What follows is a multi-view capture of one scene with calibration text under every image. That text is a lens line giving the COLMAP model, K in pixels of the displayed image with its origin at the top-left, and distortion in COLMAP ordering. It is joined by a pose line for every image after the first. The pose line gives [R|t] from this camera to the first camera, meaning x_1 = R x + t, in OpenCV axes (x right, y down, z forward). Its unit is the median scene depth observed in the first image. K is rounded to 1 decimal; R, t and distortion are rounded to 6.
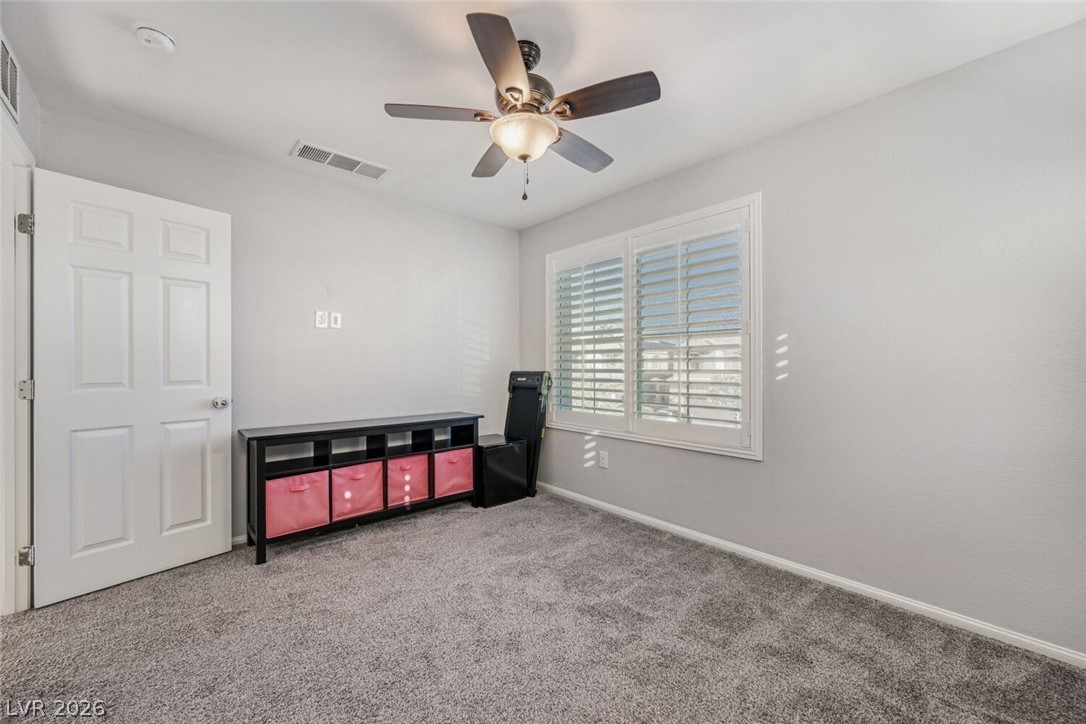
lens RADIAL K [[426.0, 0, 544.7], [0, 426.0, 364.4], [0, 0, 1]] dist [0.000080, -0.000148]
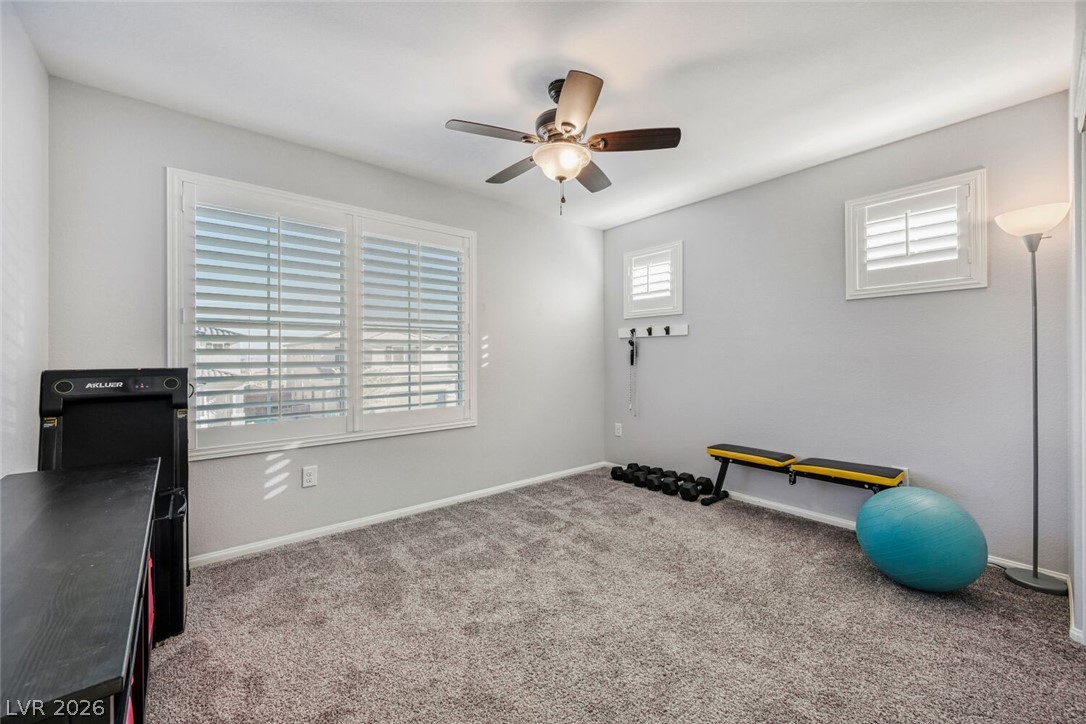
lens RADIAL K [[434.1, 0, 547.2], [0, 434.1, 355.8], [0, 0, 1]] dist [0.000388, -0.000023]
pose [[0.013523, -0.000055, 0.999909, -0.786788], [-0.003595, 0.999994, 0.000104, -0.002578], [-0.999902, -0.003596, 0.013523, 0.650425]]
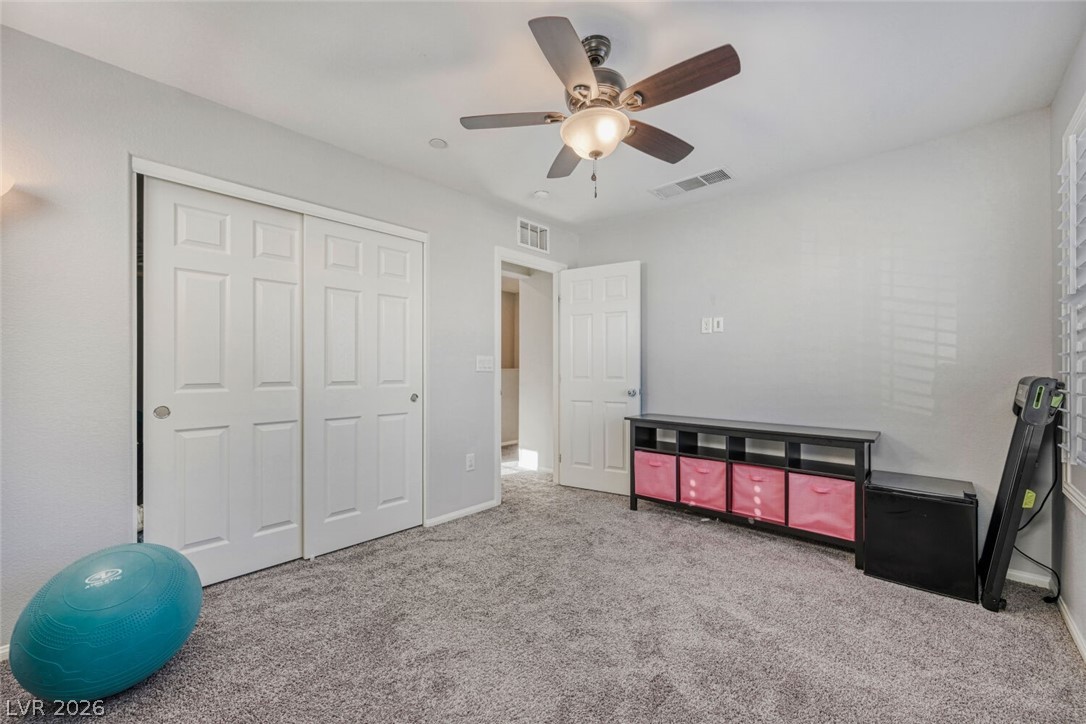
lens RADIAL K [[424.7, 0, 539.6], [0, 424.7, 368.0], [0, 0, 1]] dist [-0.000280, -0.000103]
pose [[0.091401, 0.003508, -0.995808, 0.586263], [0.006080, 0.999973, 0.004081, -0.000825], [0.995796, -0.006427, 0.091378, 0.496386]]
